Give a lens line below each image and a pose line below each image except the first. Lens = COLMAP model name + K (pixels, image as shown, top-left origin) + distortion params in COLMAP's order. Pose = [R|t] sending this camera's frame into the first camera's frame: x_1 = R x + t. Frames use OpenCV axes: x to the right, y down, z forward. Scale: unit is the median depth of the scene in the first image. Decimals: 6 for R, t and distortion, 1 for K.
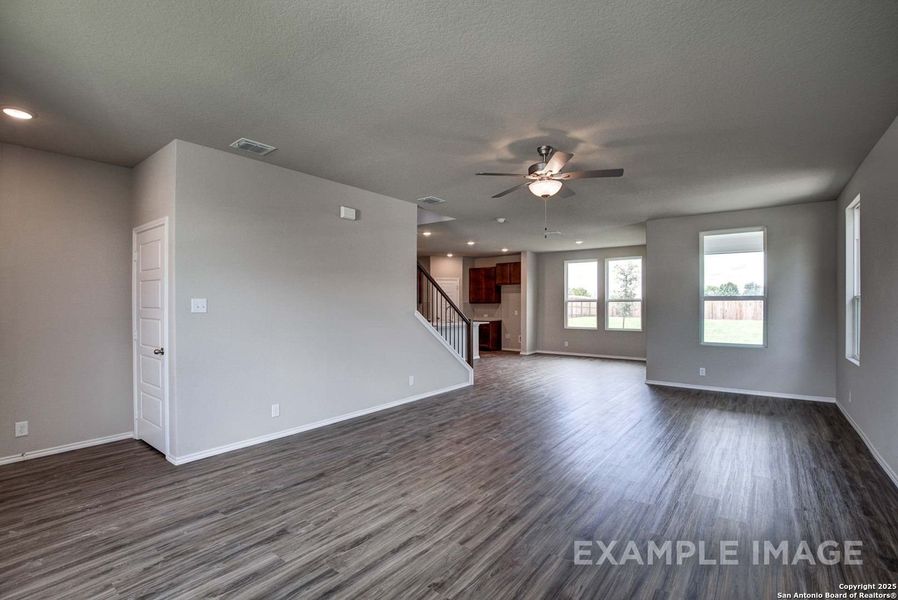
lens RADIAL K [[410.1, 0, 454.3], [0, 410.1, 307.6], [0, 0, 1]] dist [-0.027717, -0.001283]
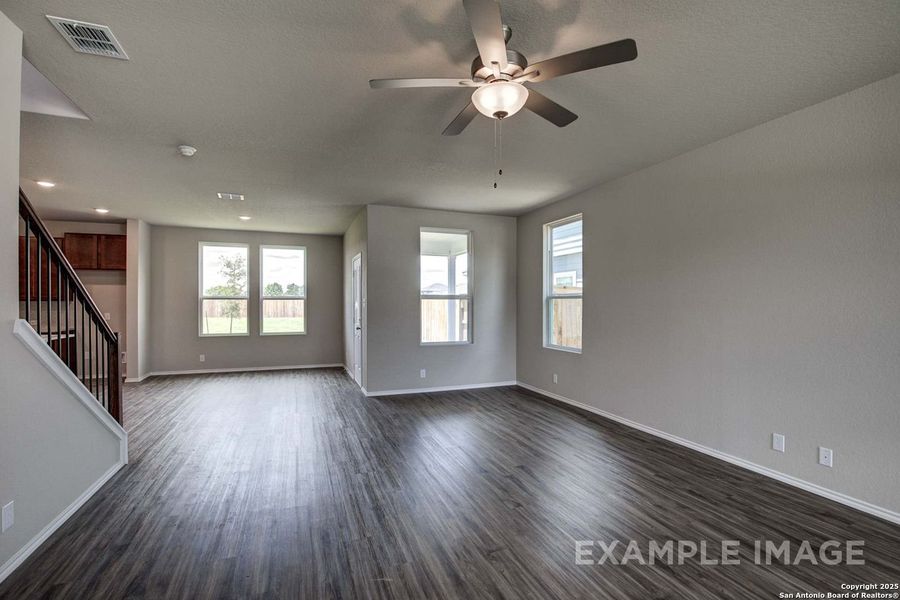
lens RADIAL K [[411.1, 0, 453.8], [0, 411.1, 304.8], [0, 0, 1]] dist [-0.027717, -0.001283]
pose [[0.524890, -0.002181, 0.851167, -0.105643], [0.005174, 0.999986, -0.000628, -0.001592], [-0.851154, 0.004734, 0.524894, 0.262068]]
